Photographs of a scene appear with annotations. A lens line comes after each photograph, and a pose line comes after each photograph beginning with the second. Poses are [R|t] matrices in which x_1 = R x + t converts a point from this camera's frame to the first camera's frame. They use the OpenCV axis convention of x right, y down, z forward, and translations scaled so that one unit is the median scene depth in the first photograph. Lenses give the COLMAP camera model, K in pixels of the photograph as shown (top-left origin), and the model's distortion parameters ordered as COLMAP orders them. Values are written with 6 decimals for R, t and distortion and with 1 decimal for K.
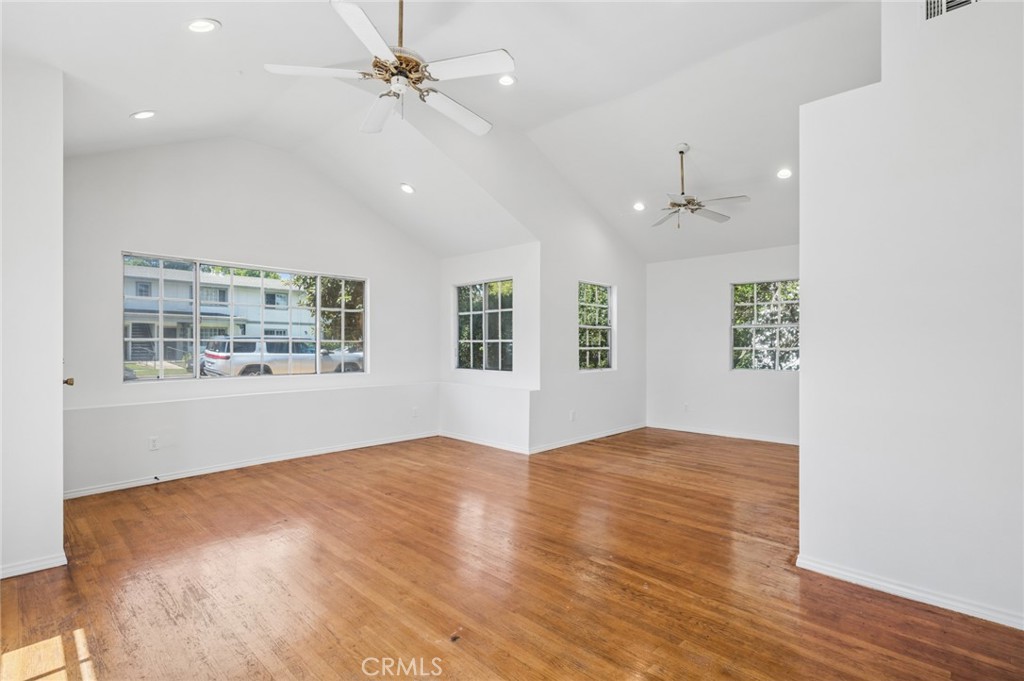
lens RADIAL K [[475.8, 0, 509.9], [0, 475.8, 345.6], [0, 0, 1]] dist [0.000130, 0.000775]
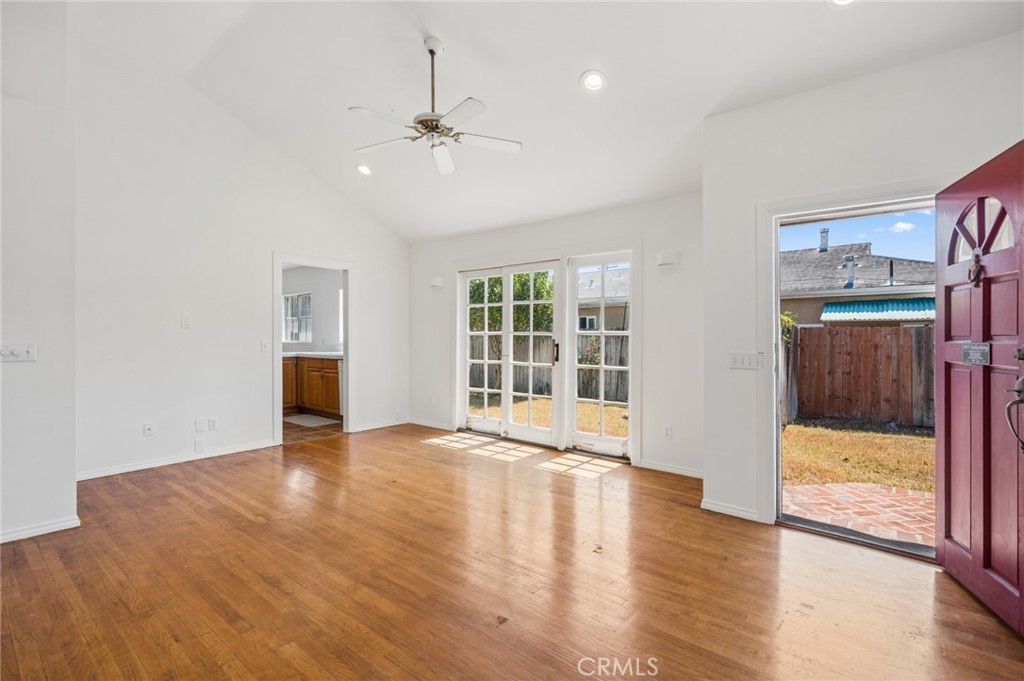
lens RADIAL K [[475.8, 0, 514.3], [0, 475.8, 339.8], [0, 0, 1]] dist [0.000130, 0.000775]
pose [[-0.996682, -0.008106, -0.080989, -0.210421], [-0.008481, 0.999955, 0.004286, 0.006760], [0.080951, 0.004959, -0.996706, 1.415306]]
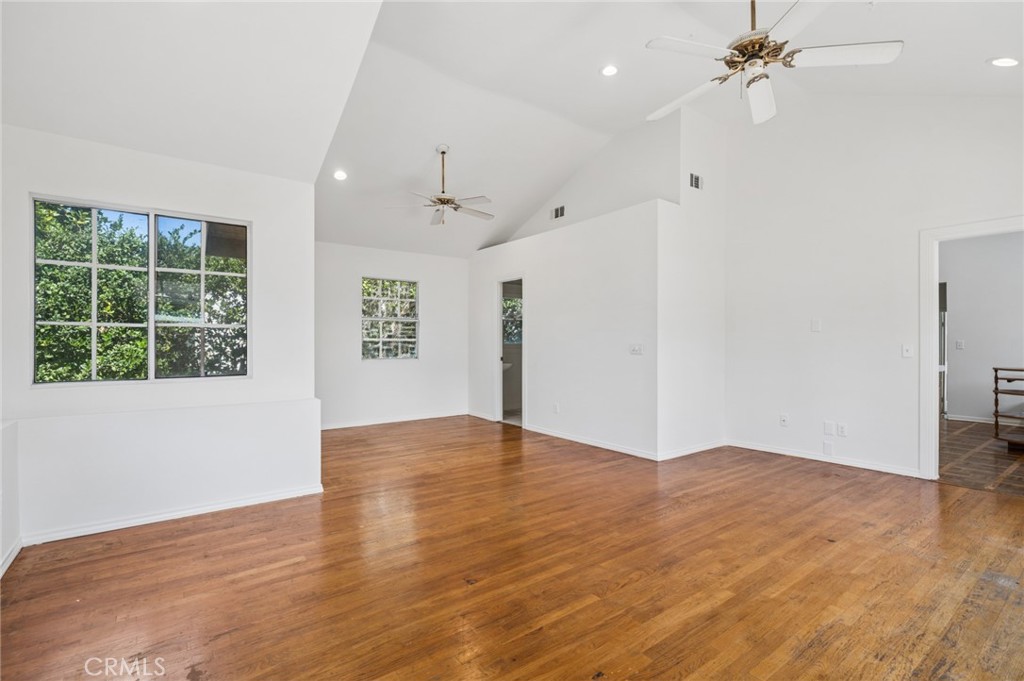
lens RADIAL K [[475.8, 0, 516.0], [0, 475.8, 339.5], [0, 0, 1]] dist [0.000130, 0.000775]
pose [[0.158790, 0.001487, 0.987311, -0.775885], [-0.000666, 0.999999, -0.001399, 0.011906], [-0.987312, -0.000436, 0.158791, 0.797665]]
